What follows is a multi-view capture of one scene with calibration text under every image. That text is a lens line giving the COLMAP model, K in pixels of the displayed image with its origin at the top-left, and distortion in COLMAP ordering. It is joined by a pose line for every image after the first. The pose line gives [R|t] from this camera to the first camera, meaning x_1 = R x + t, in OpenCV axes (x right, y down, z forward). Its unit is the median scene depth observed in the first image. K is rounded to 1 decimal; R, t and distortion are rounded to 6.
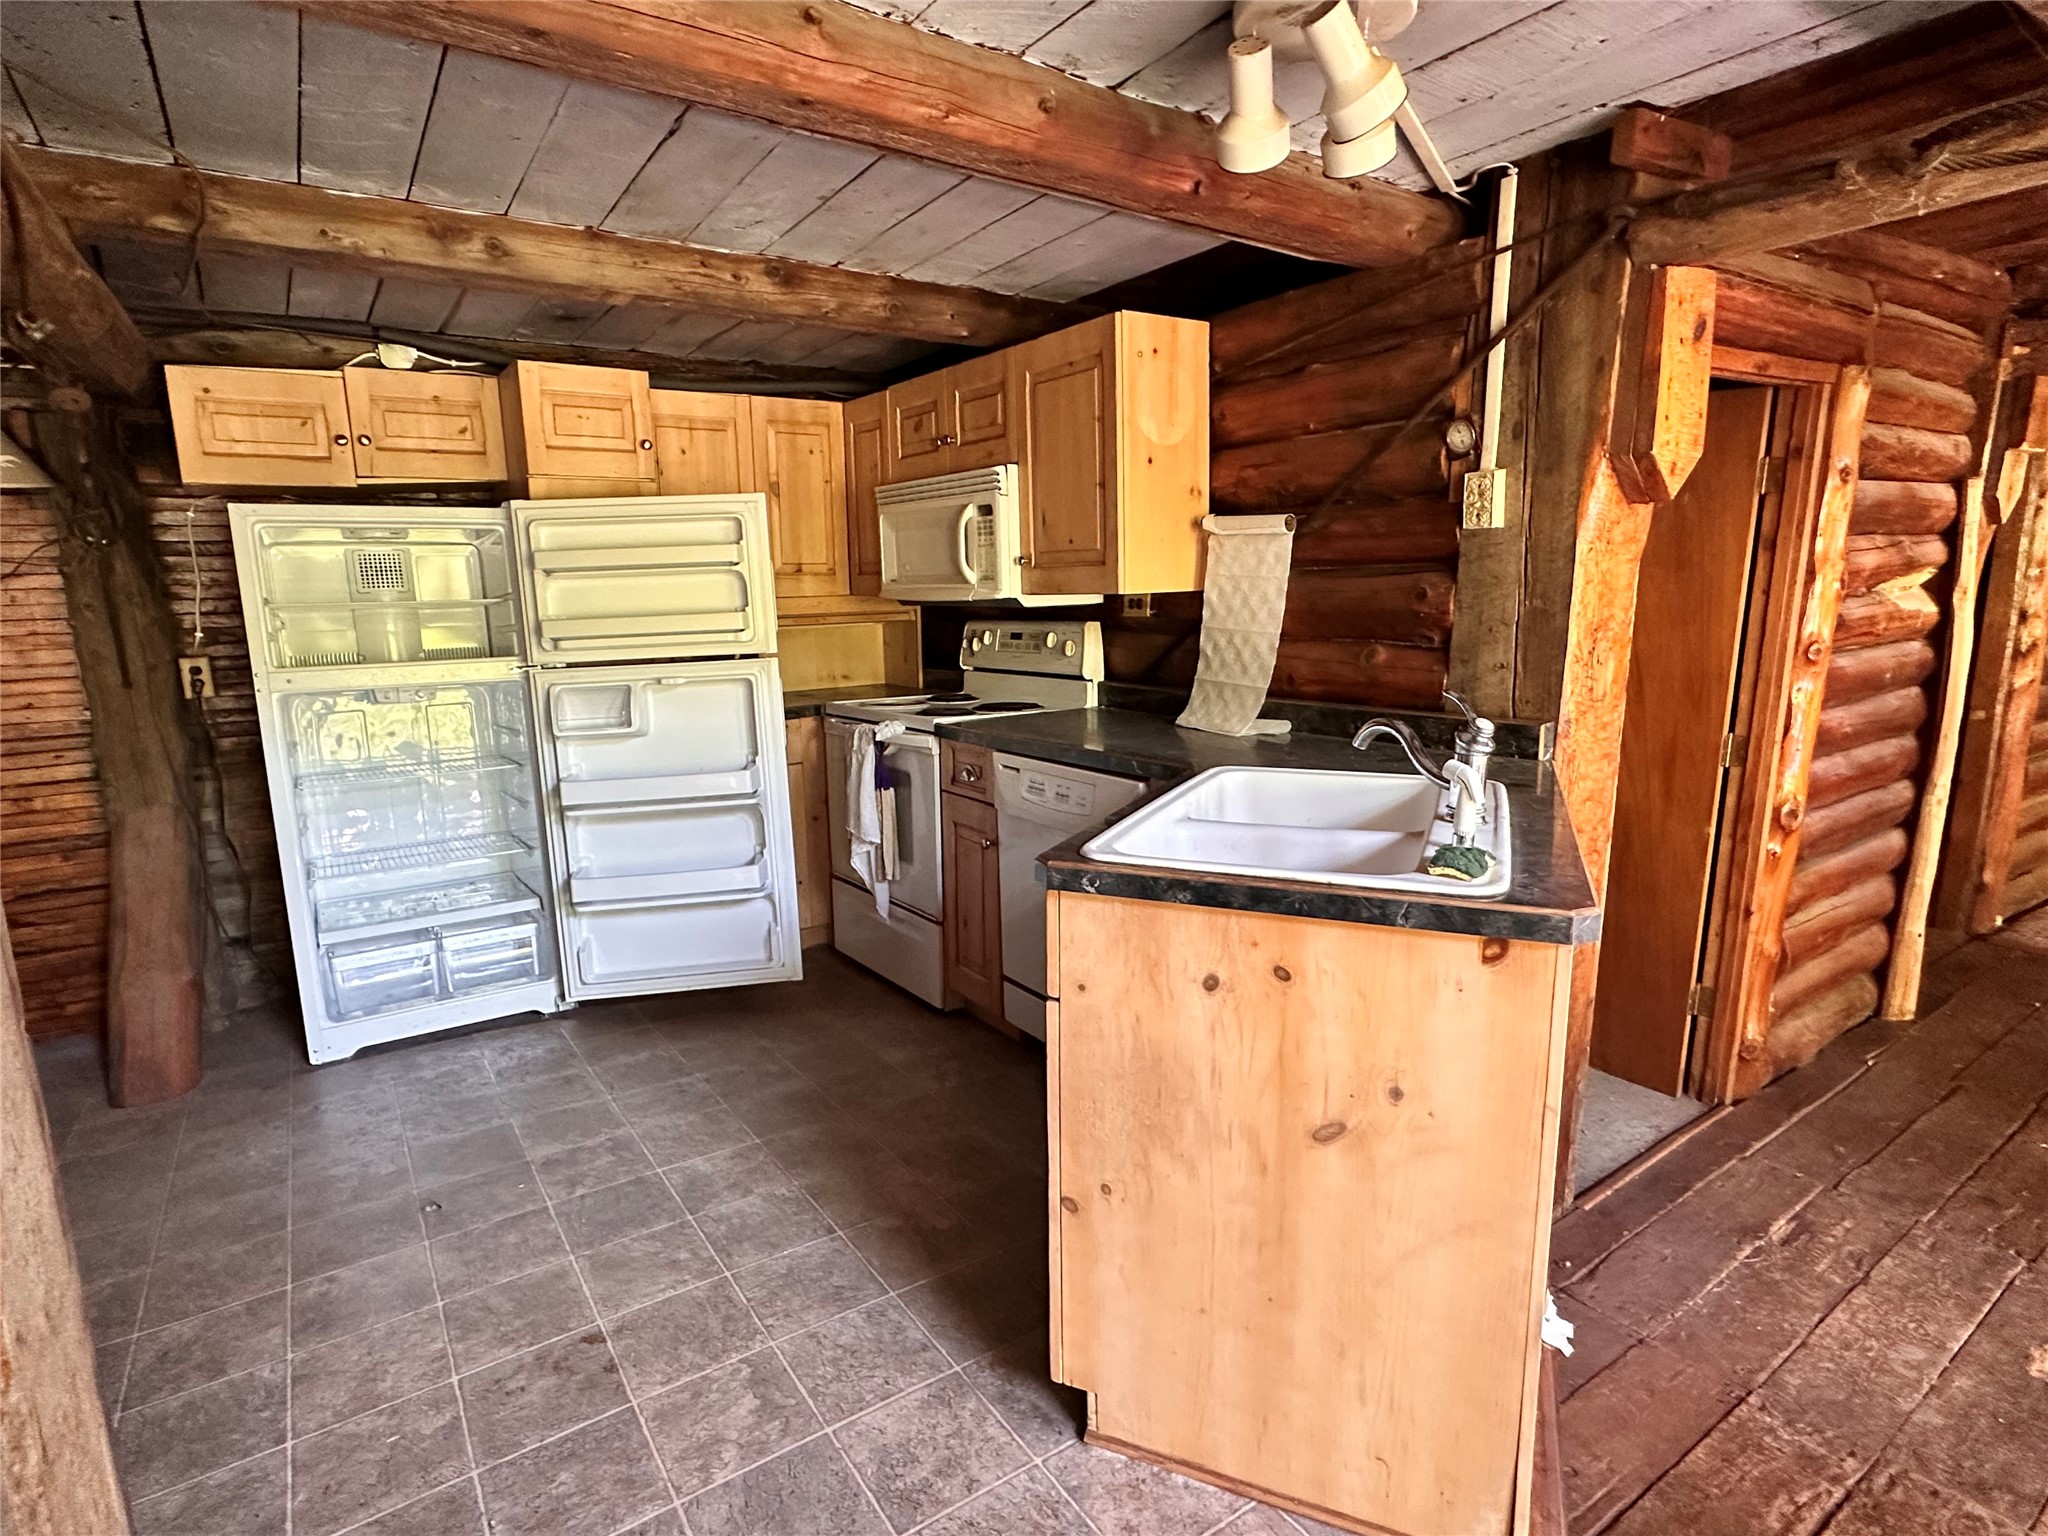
lens RADIAL K [[1078.2, 0, 1019.3], [0, 1078.2, 771.6], [0, 0, 1]] dist [-0.000019, -0.000333]
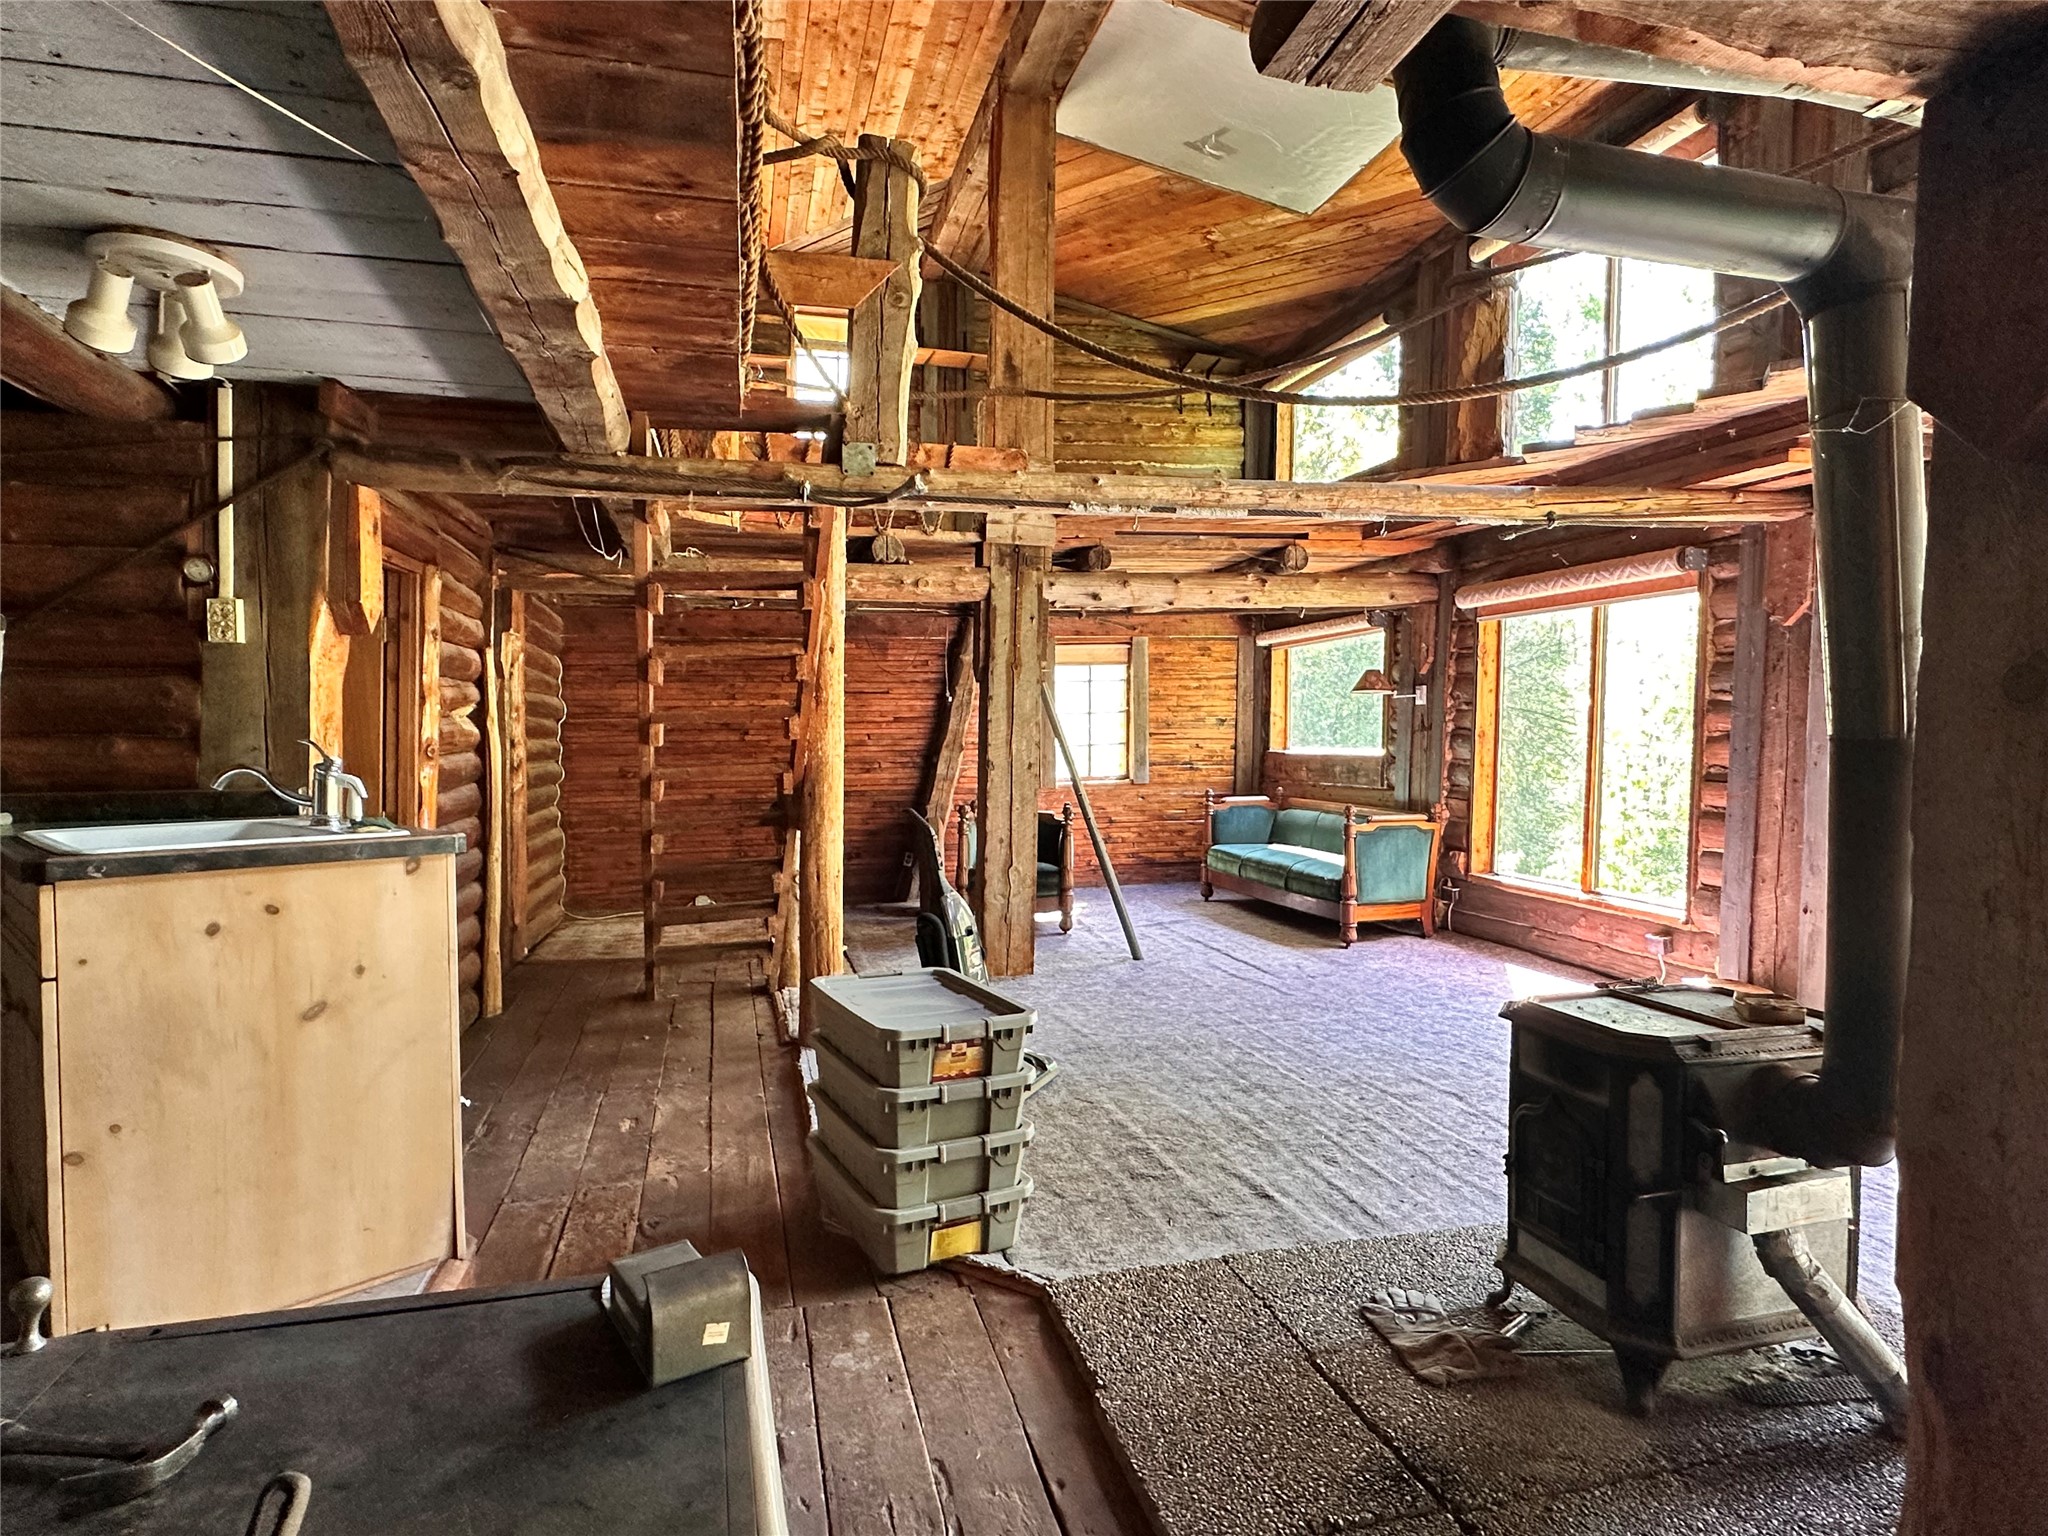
lens RADIAL K [[1078.2, 0, 1026.3], [0, 1078.2, 766.6], [0, 0, 1]] dist [-0.000019, -0.000333]
pose [[0.324260, -0.011019, 0.945904, -0.577956], [0.166173, 0.985047, -0.045490, 0.165507], [-0.931258, 0.171934, 0.321243, -0.332273]]
